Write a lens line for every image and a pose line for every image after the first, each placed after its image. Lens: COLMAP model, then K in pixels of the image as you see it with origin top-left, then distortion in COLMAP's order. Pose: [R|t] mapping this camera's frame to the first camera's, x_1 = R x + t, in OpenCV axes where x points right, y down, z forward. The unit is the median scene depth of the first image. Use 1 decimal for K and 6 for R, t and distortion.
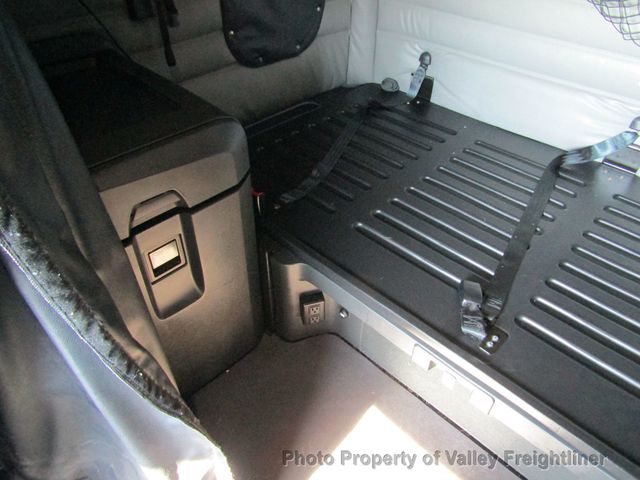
lens RADIAL K [[457.6, 0, 320.0], [0, 457.6, 240.0], [0, 0, 1]] dist [0.000576, -0.004386]
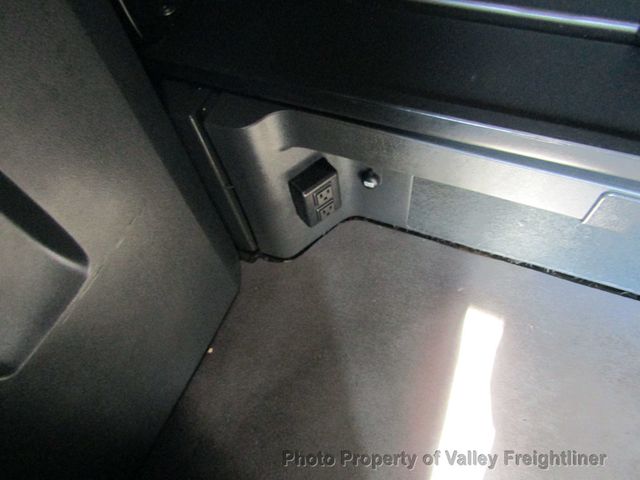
lens RADIAL K [[457.6, 0, 320.0], [0, 457.6, 240.0], [0, 0, 1]] dist [0.000576, -0.004386]
pose [[0.924290, -0.370163, 0.093102, -0.083446], [0.324206, 0.890103, 0.320325, 0.030657], [-0.201442, -0.265889, 0.942722, 0.500814]]
